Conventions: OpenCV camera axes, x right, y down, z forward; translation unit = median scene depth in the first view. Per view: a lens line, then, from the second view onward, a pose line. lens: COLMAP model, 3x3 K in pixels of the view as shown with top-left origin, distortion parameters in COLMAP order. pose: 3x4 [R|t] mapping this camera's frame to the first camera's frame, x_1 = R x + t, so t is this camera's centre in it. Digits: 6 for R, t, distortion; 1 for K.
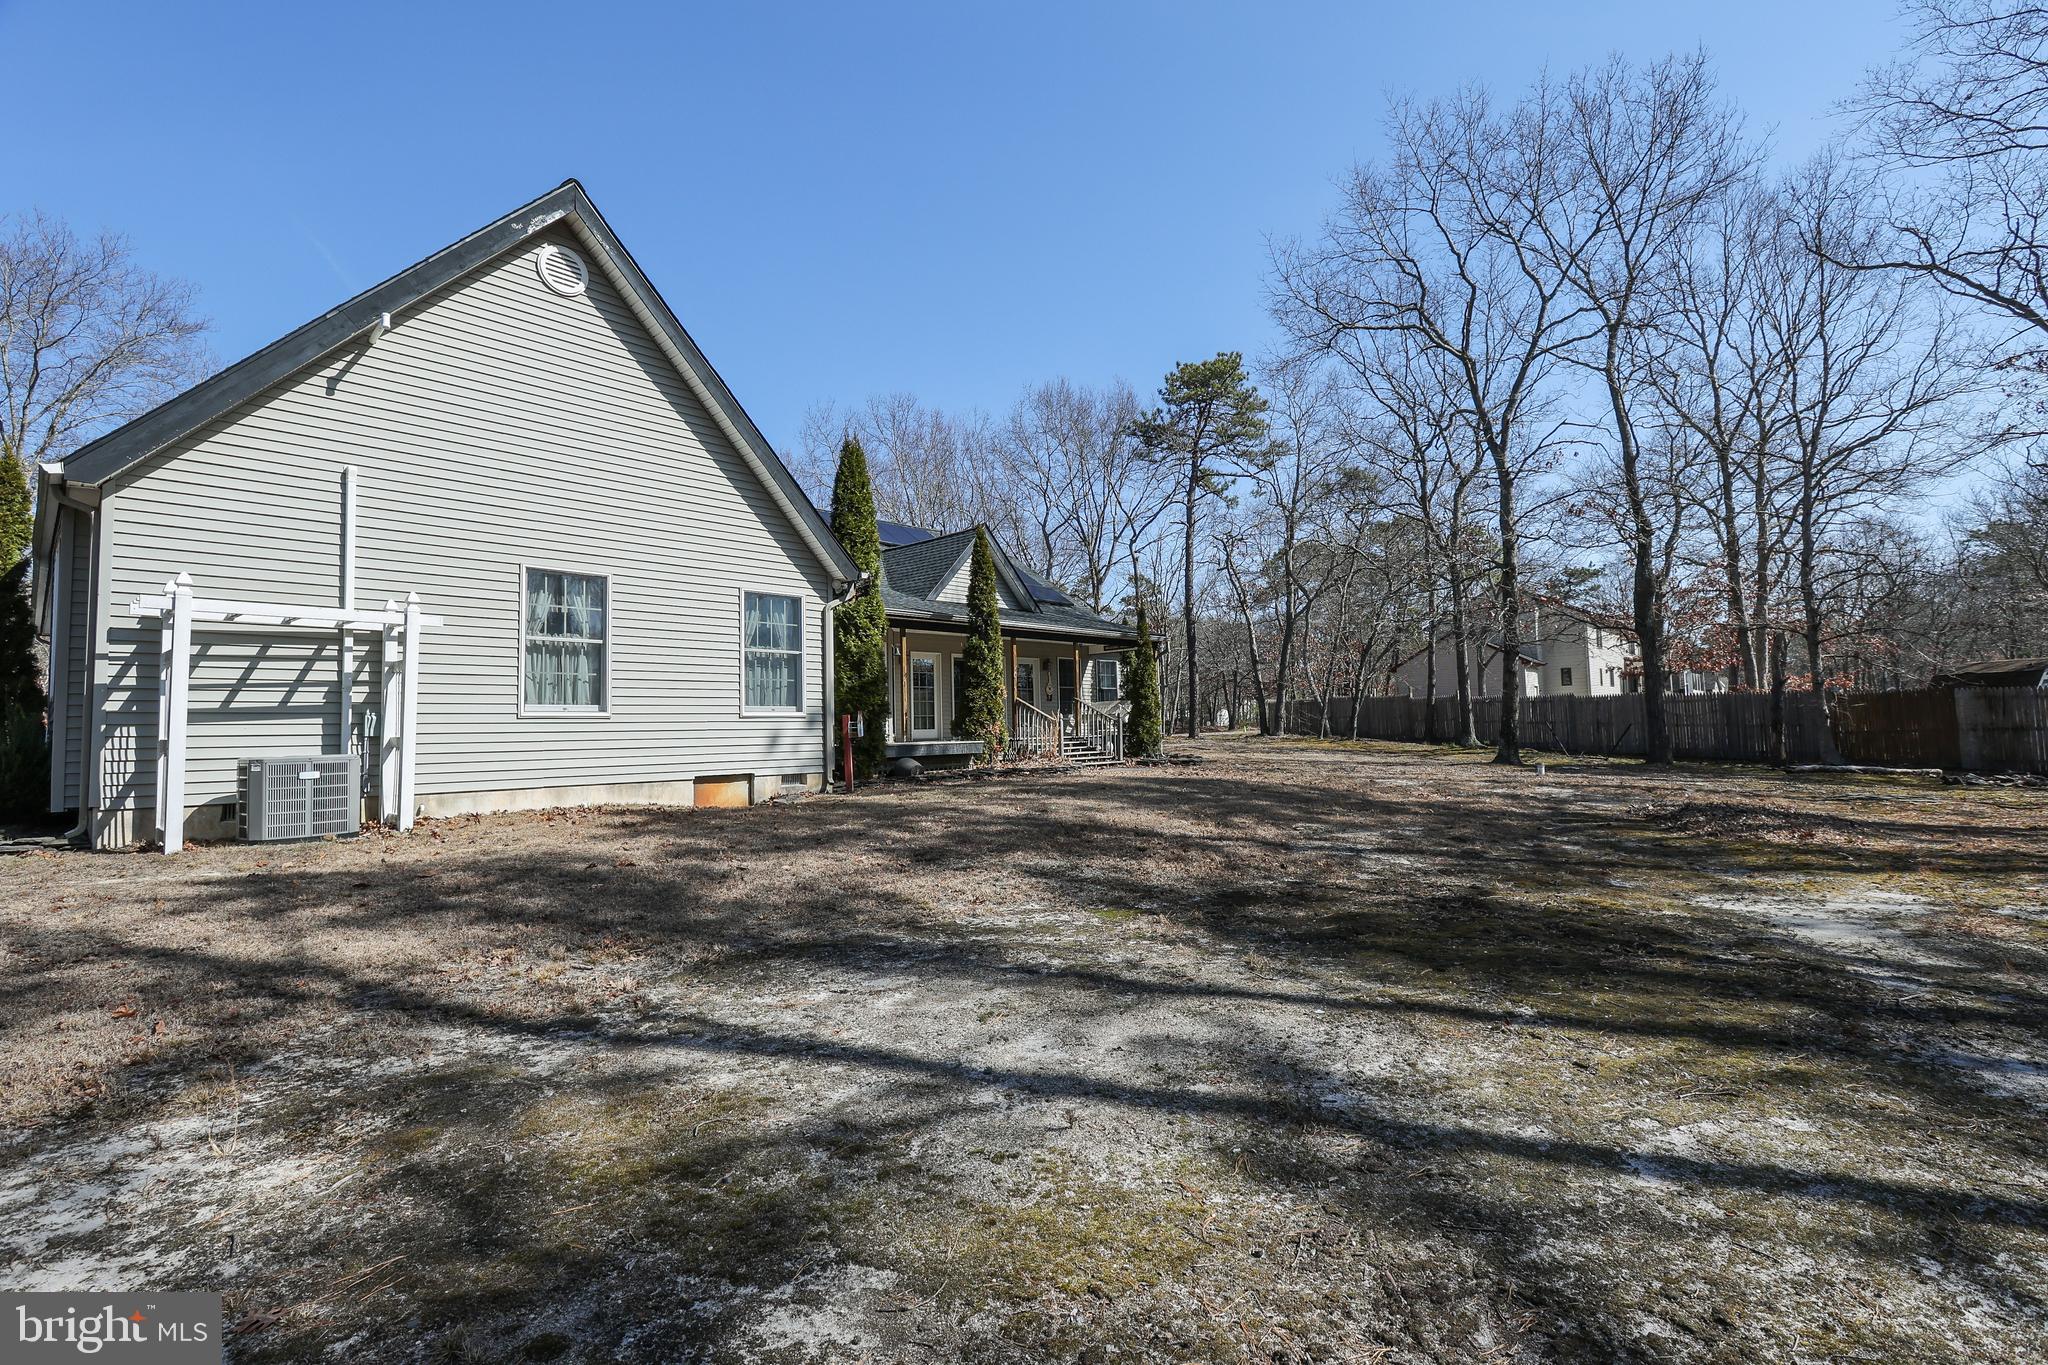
lens RADIAL K [[952.6, 0, 1024.0], [0, 952.6, 682.5], [0, 0, 1]] dist [-0.001841, 0.000603]
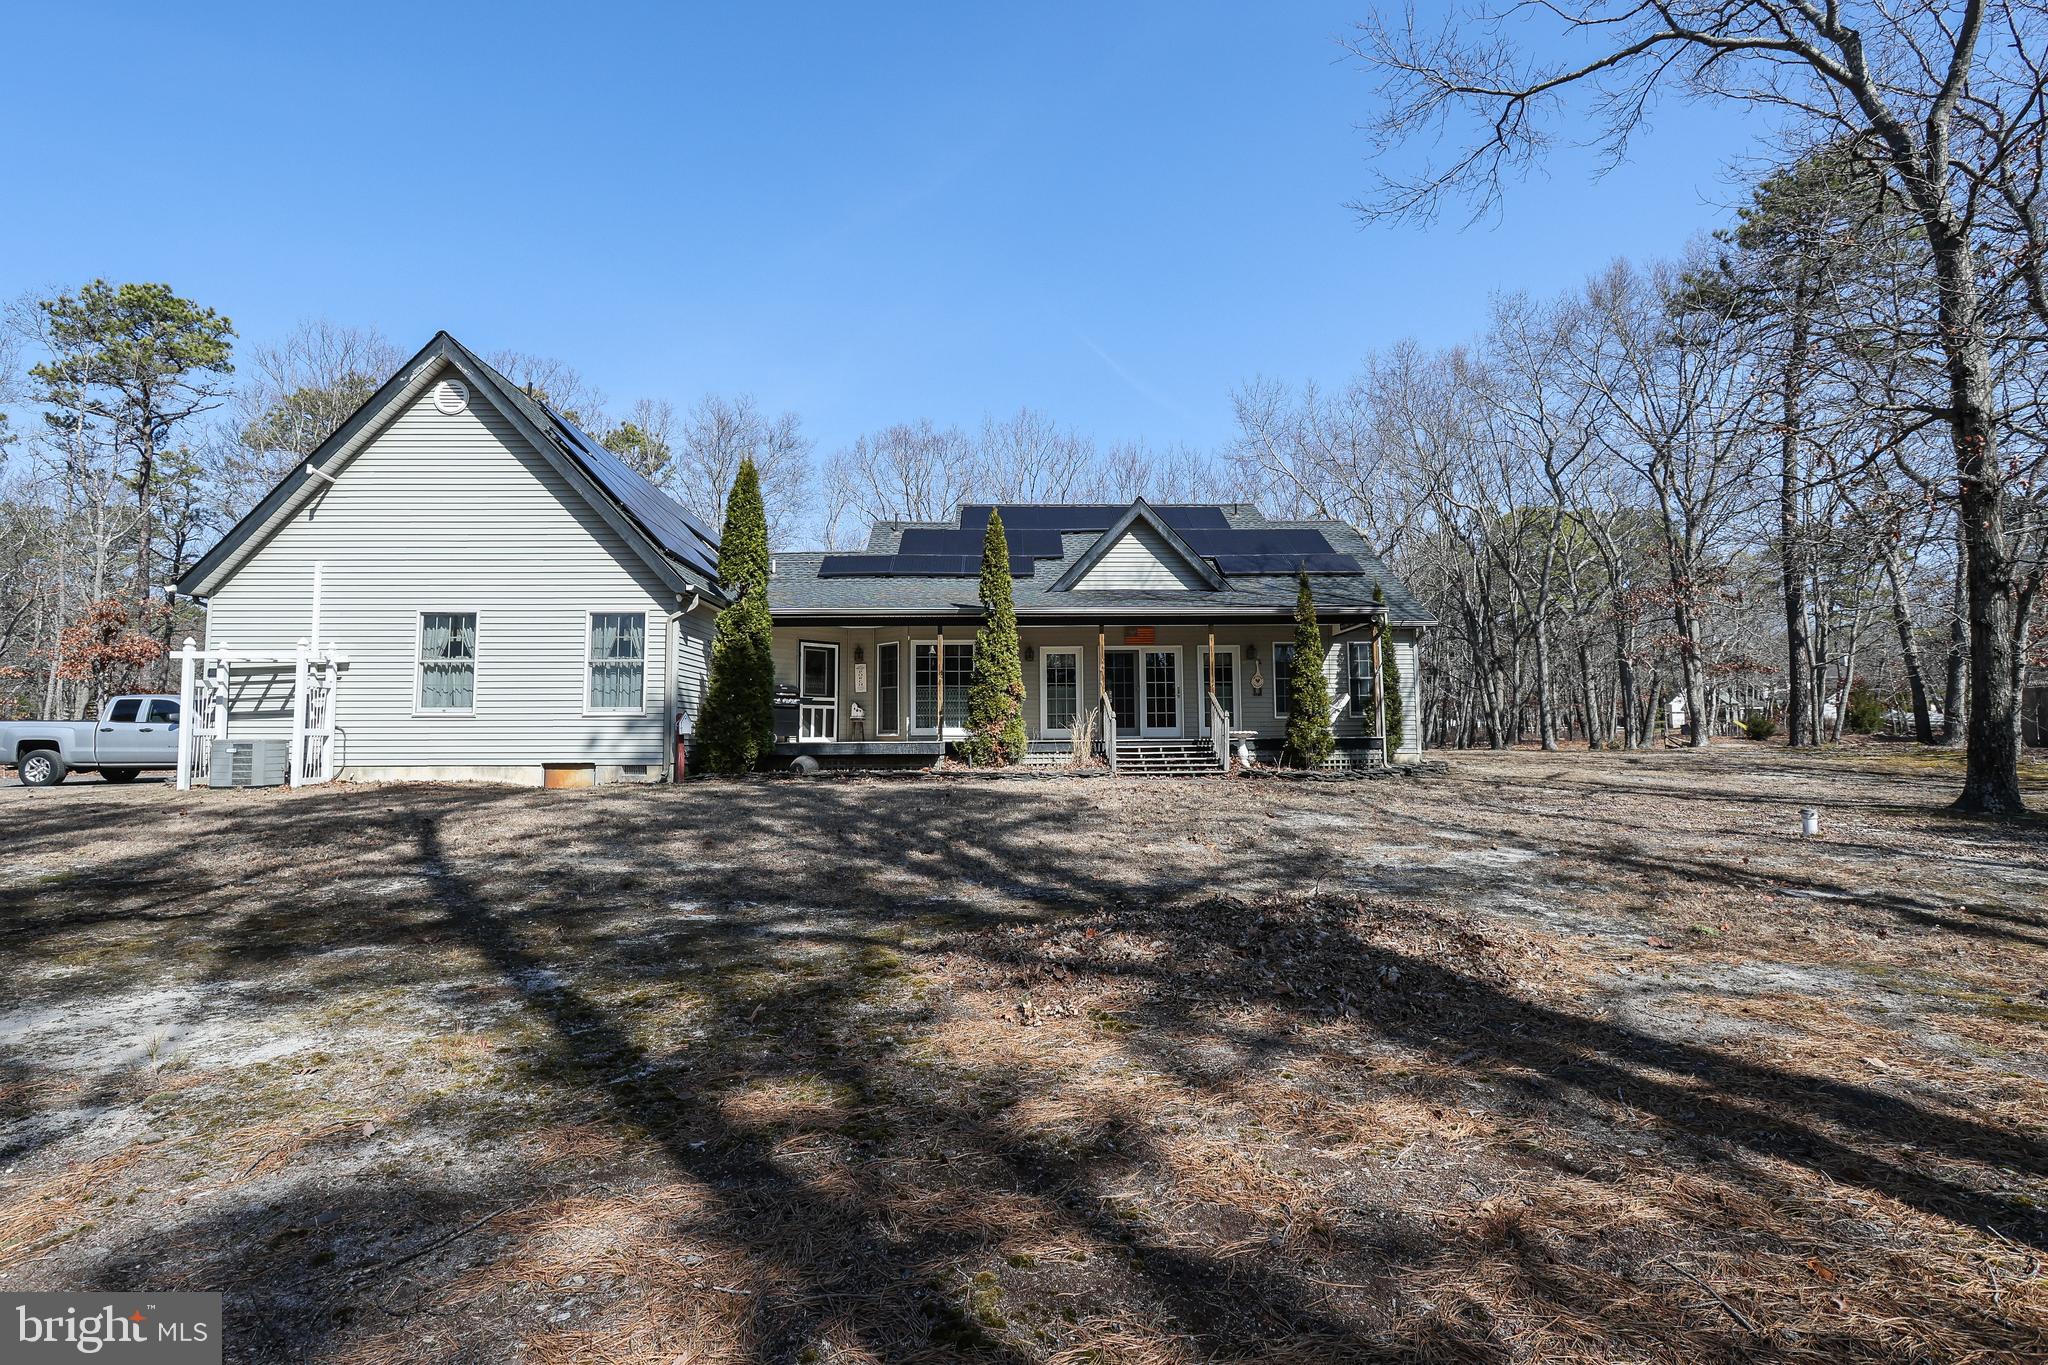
lens RADIAL K [[952.6, 0, 1024.0], [0, 952.6, 682.5], [0, 0, 1]] dist [-0.001841, 0.000603]
pose [[0.688043, -0.022558, -0.725320, 1.019768], [0.026435, 0.999632, -0.006013, 0.015842], [0.725189, -0.015036, 0.688386, 0.595153]]
